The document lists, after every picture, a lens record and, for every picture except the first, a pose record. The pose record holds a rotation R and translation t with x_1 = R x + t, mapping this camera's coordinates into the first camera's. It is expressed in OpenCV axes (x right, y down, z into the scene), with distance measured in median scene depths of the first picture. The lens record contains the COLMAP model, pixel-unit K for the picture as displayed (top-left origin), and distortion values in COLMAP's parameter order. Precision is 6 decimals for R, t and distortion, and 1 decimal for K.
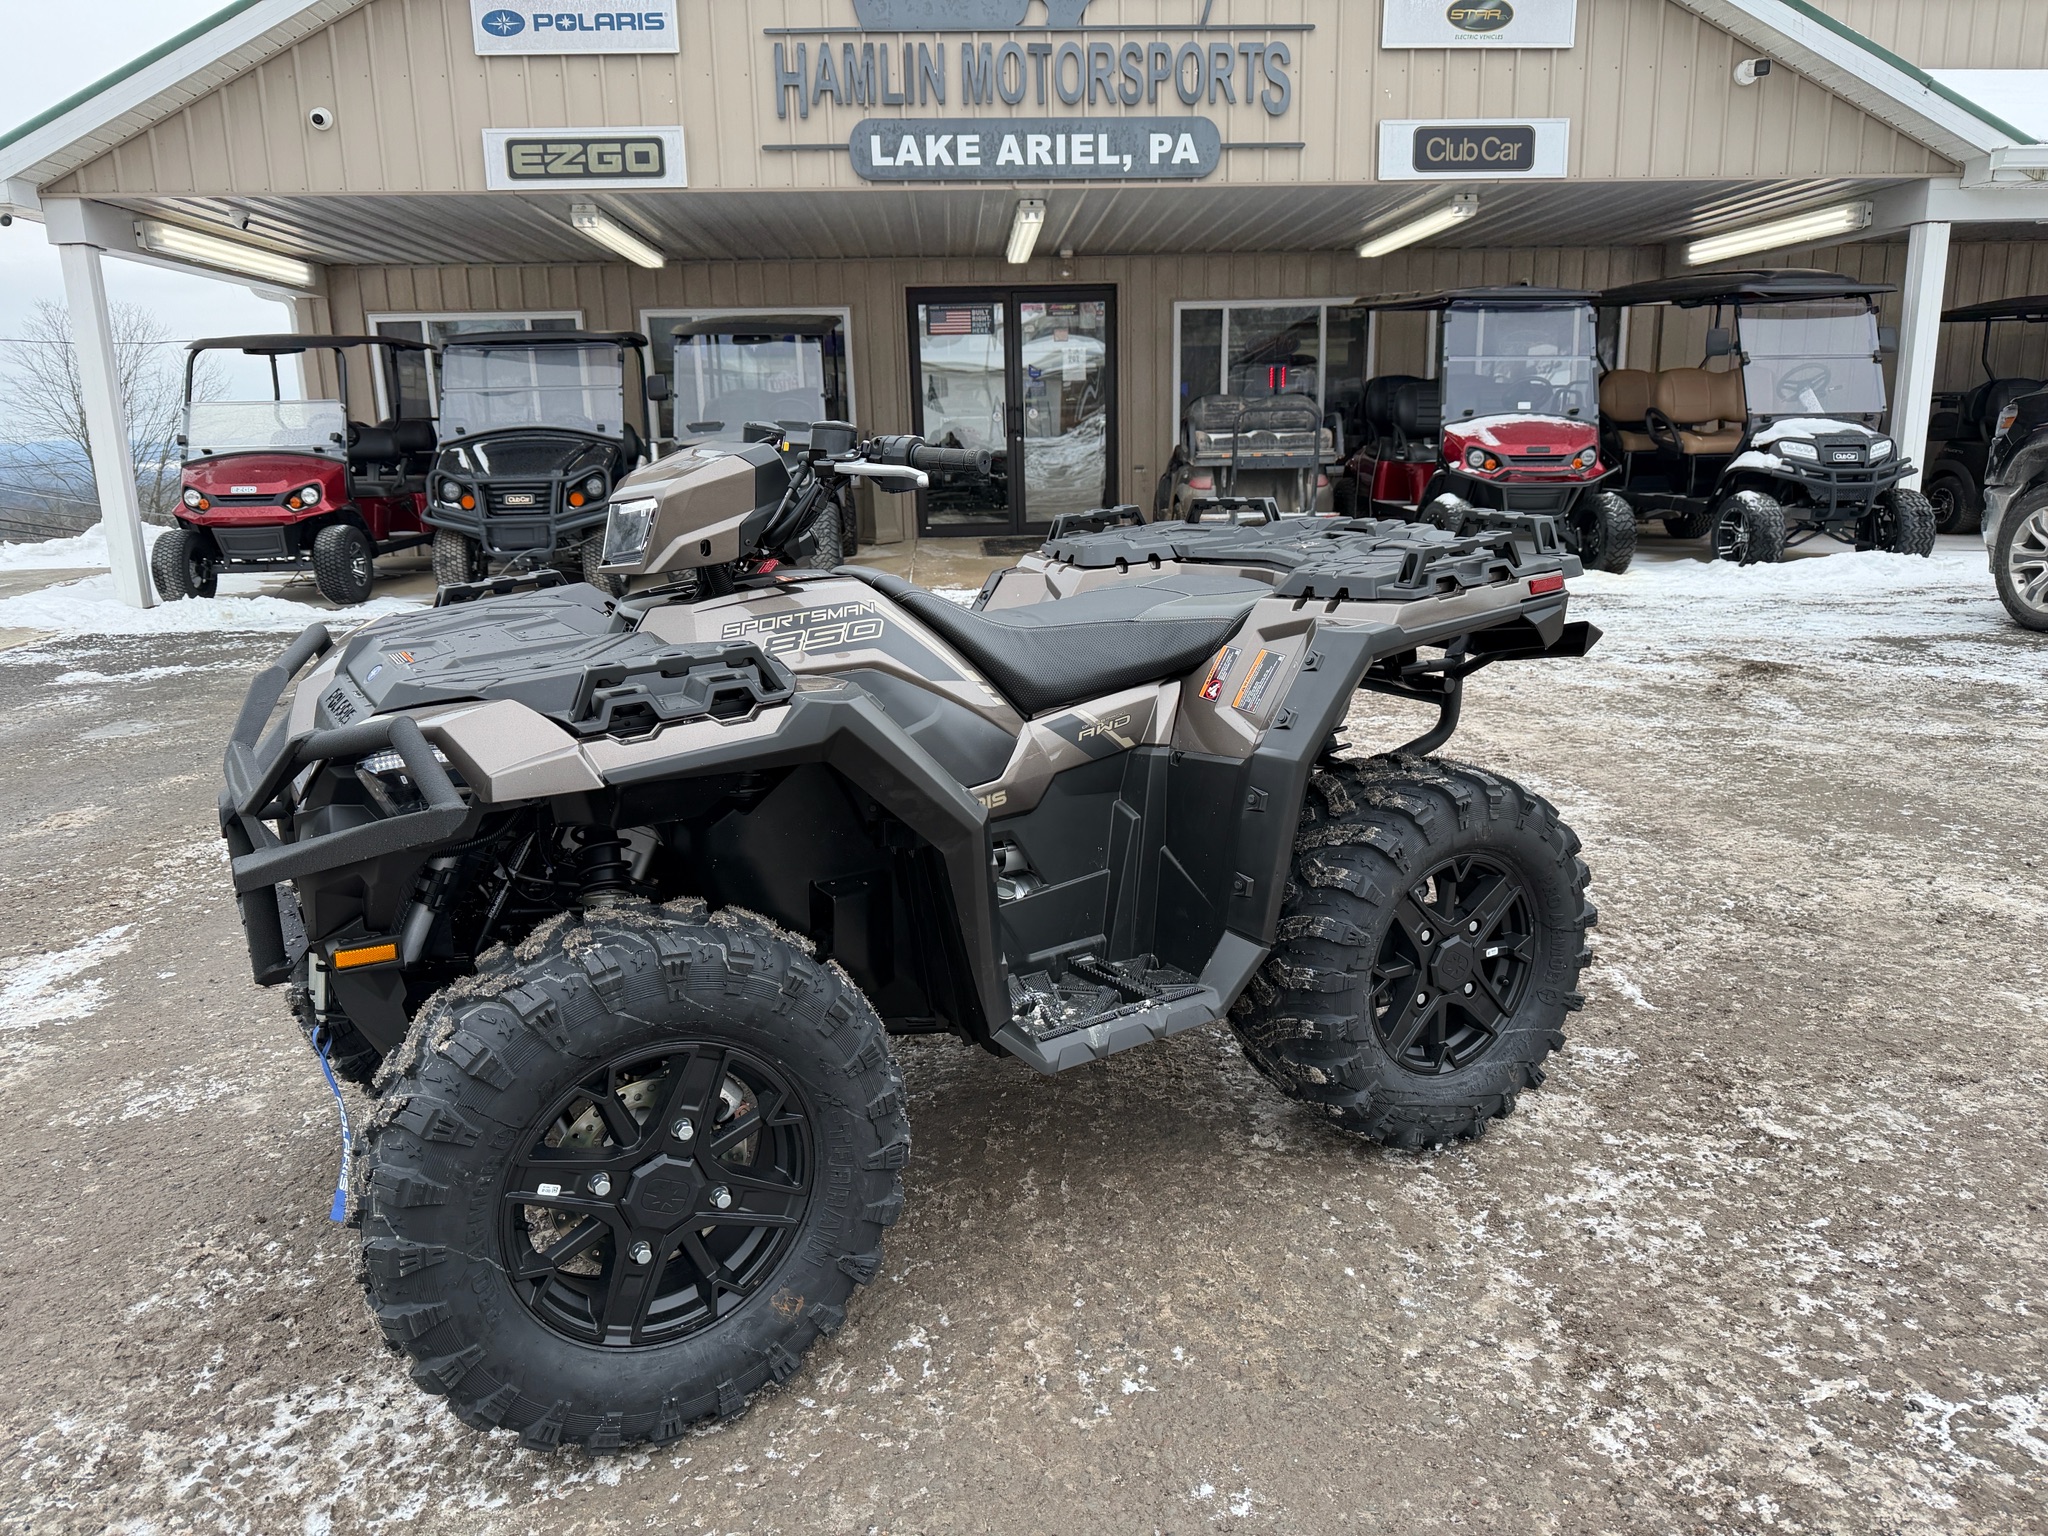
lens RADIAL K [[1313.0, 0, 1016.6], [0, 1313.0, 746.7], [0, 0, 1]] dist [0.000281, -0.014032]
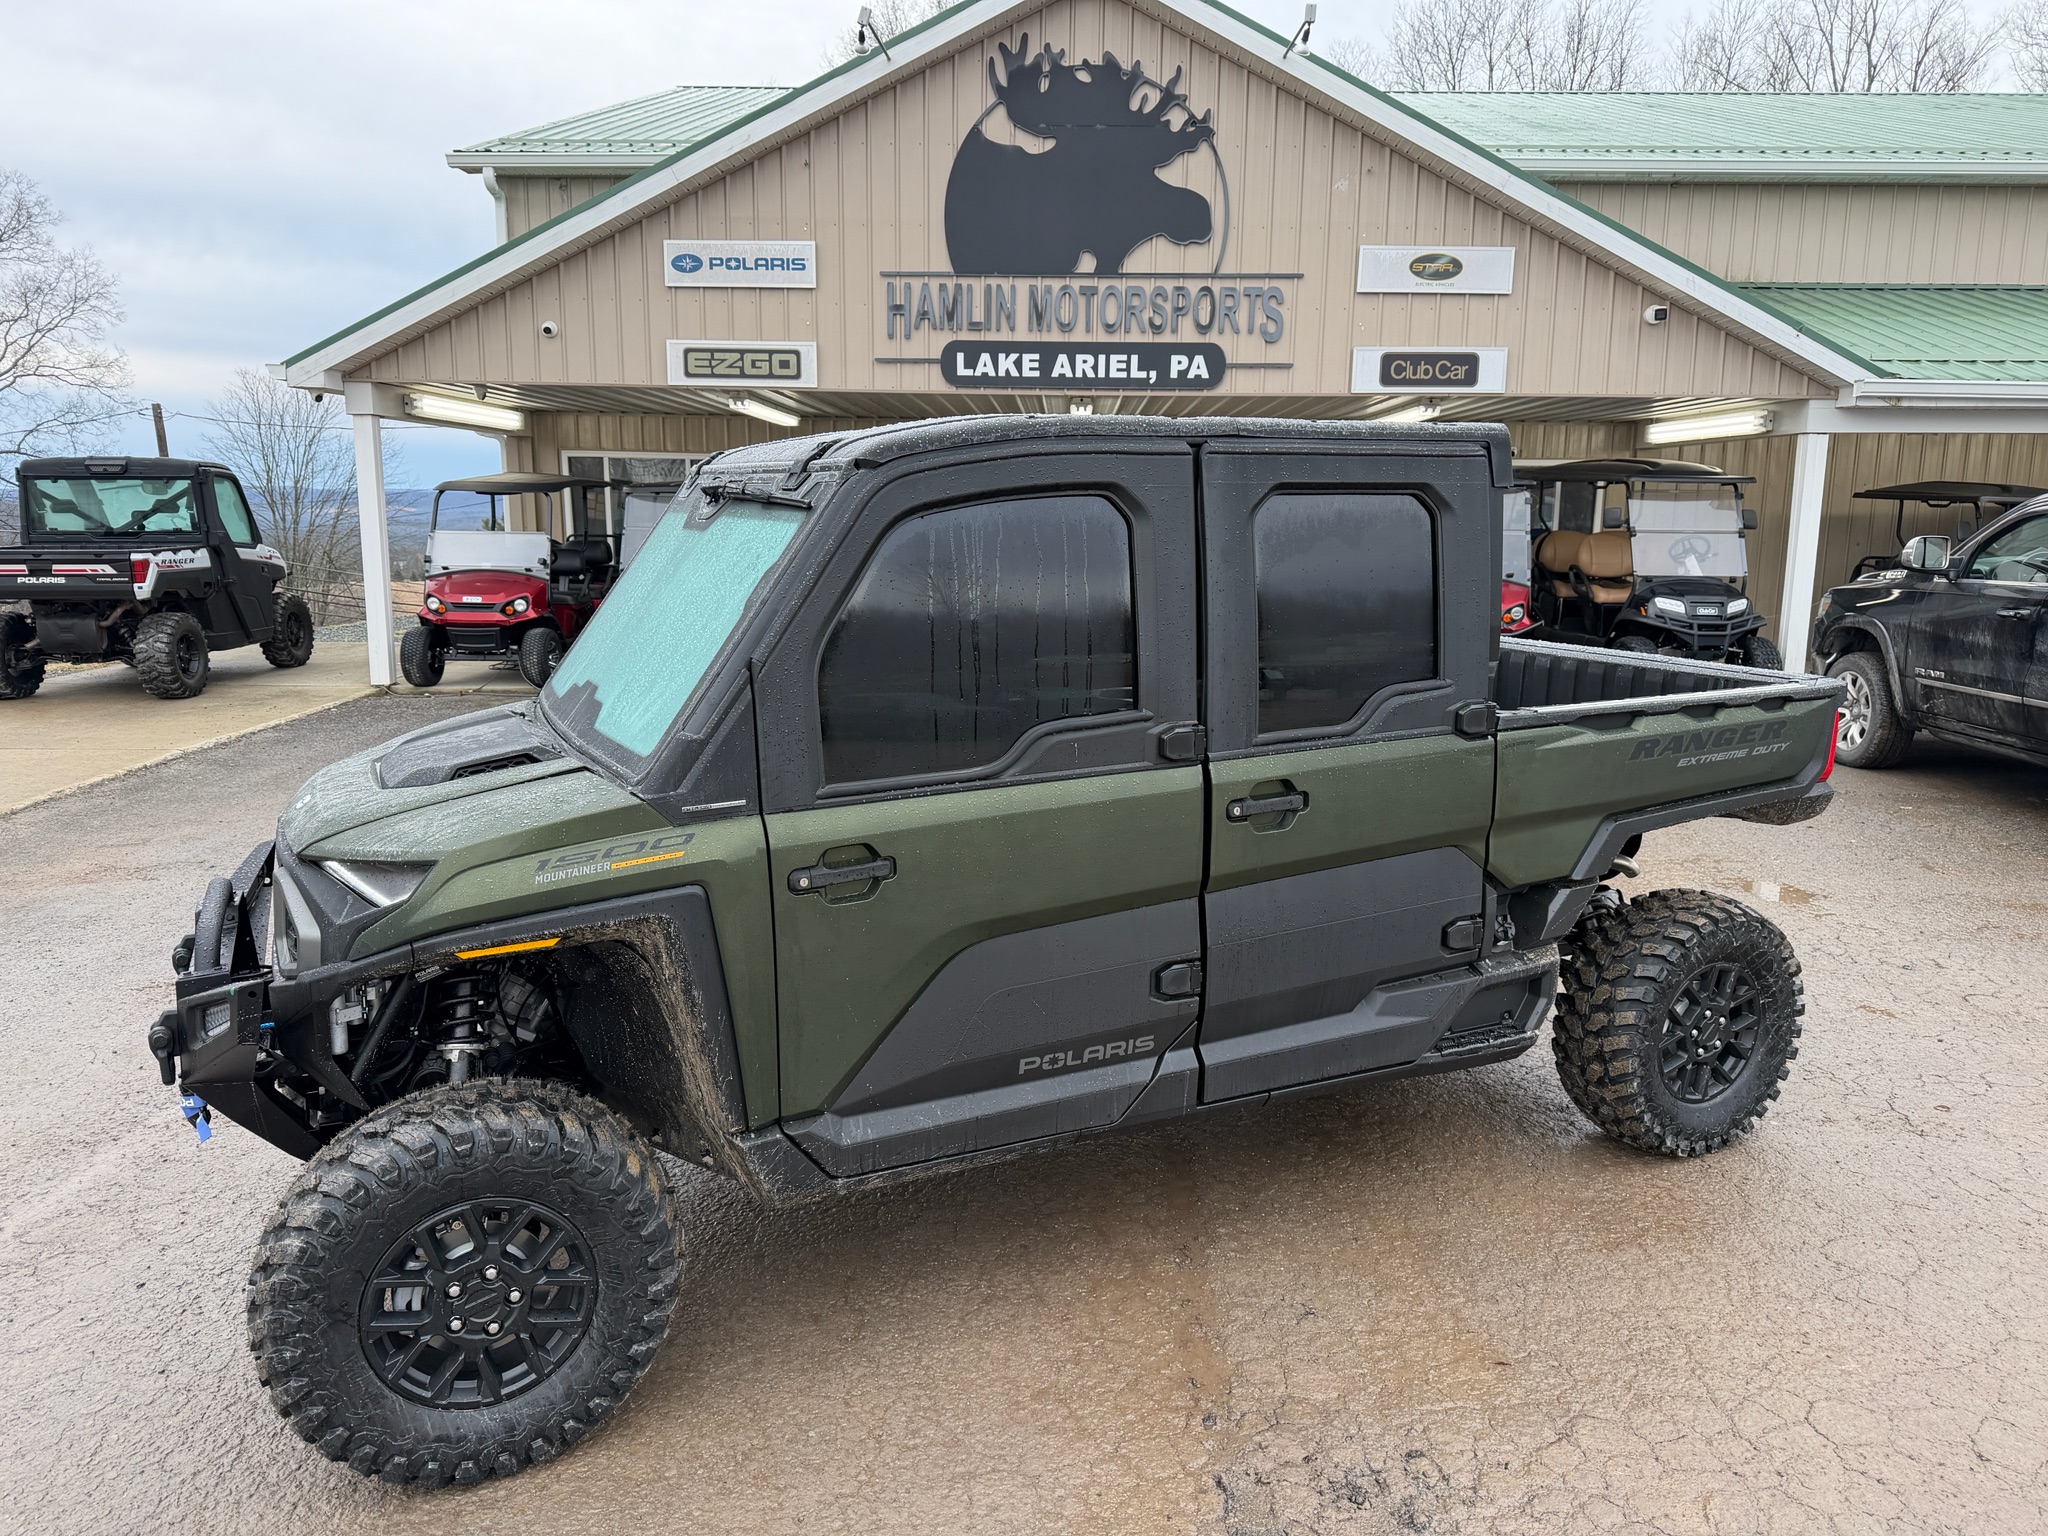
lens RADIAL K [[1313.0, 0, 1038.9], [0, 1313.0, 775.1], [0, 0, 1]] dist [0.000281, -0.014032]
pose [[0.996444, 0.046274, -0.070417, 0.081884], [-0.048647, 0.998292, -0.032361, -0.005554], [0.068800, 0.035672, 0.996993, -0.284441]]
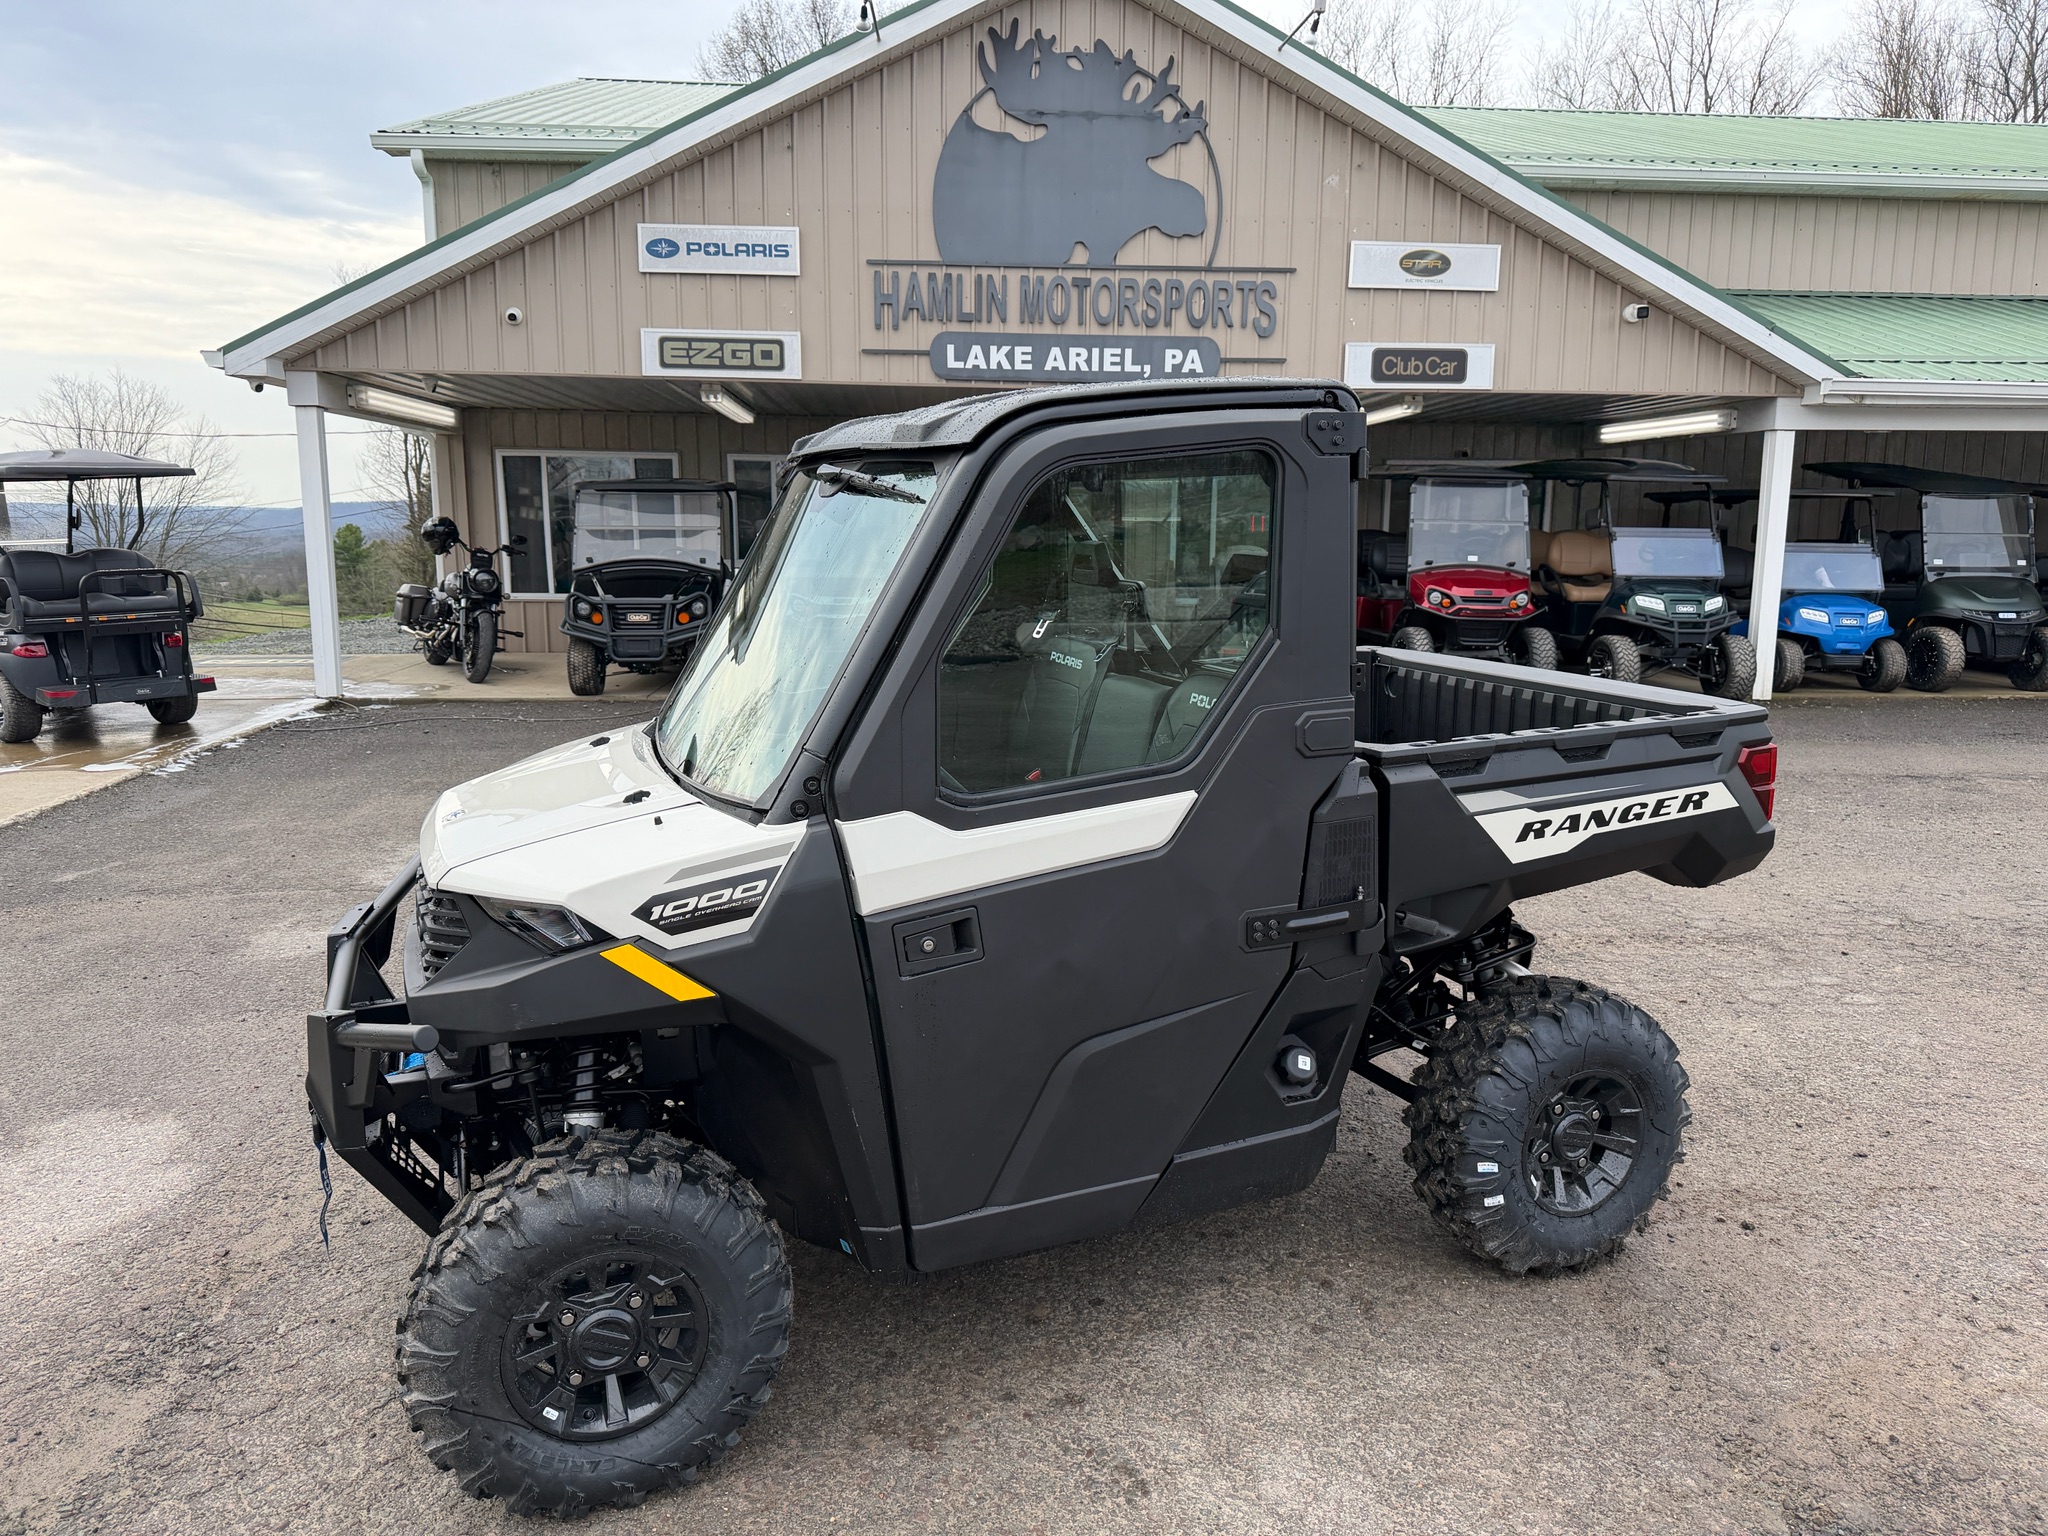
lens RADIAL K [[1313.0, 0, 1017.6], [0, 1313.0, 781.4], [0, 0, 1]] dist [0.000281, -0.014032]
pose [[0.999502, 0.026250, 0.017488, -0.053565], [-0.025494, 0.998786, -0.042156, 0.010485], [-0.018574, 0.041689, 0.998958, -0.255187]]
